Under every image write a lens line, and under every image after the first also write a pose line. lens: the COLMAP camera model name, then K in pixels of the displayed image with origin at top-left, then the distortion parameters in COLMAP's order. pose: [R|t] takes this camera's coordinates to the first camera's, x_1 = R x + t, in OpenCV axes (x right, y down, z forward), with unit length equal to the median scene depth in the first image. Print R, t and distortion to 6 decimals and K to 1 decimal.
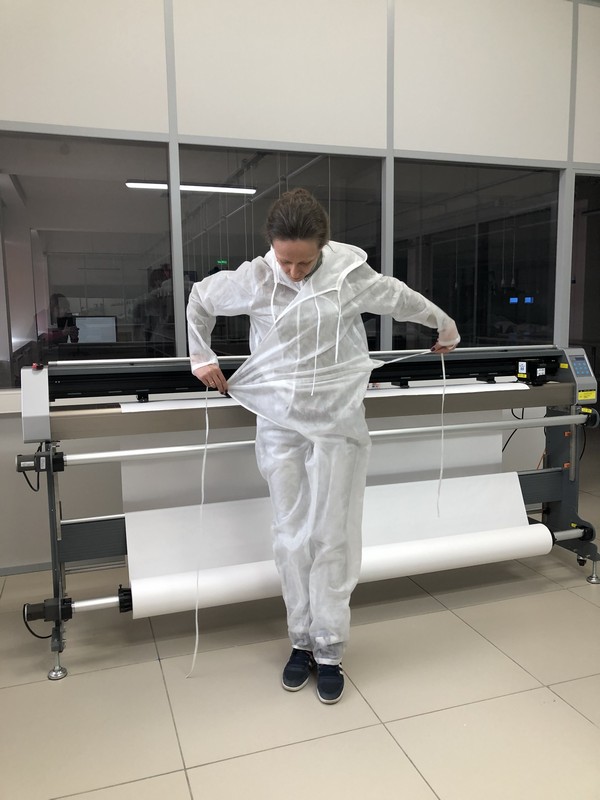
lens RADIAL K [[650.9, 0, 301.0], [0, 650.9, 393.9], [0, 0, 1]] dist [0.022398, -0.020735]
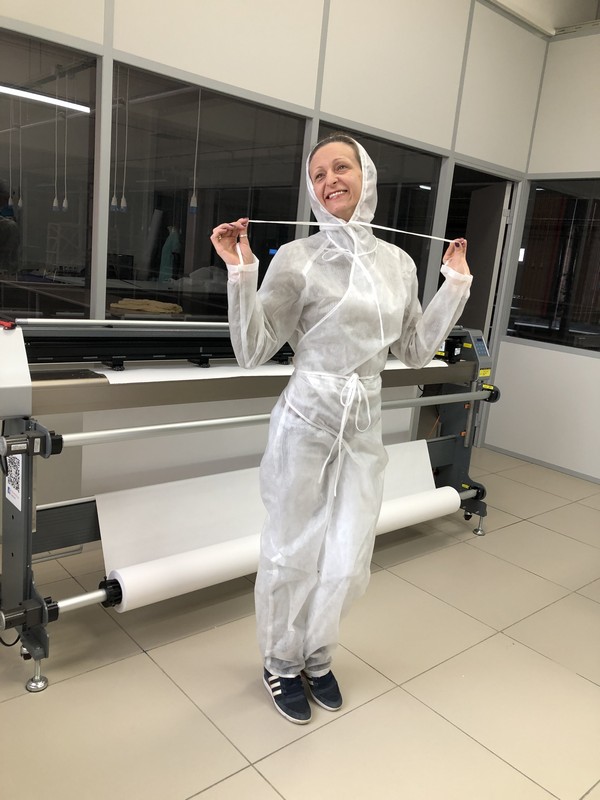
lens RADIAL K [[650.9, 0, 299.3], [0, 650.9, 393.6], [0, 0, 1]] dist [0.022398, -0.020735]
pose [[0.921593, 0.024312, 0.387395, -0.302620], [-0.059771, 0.995022, 0.079747, -0.033984], [-0.383528, -0.096649, 0.918458, 0.082441]]
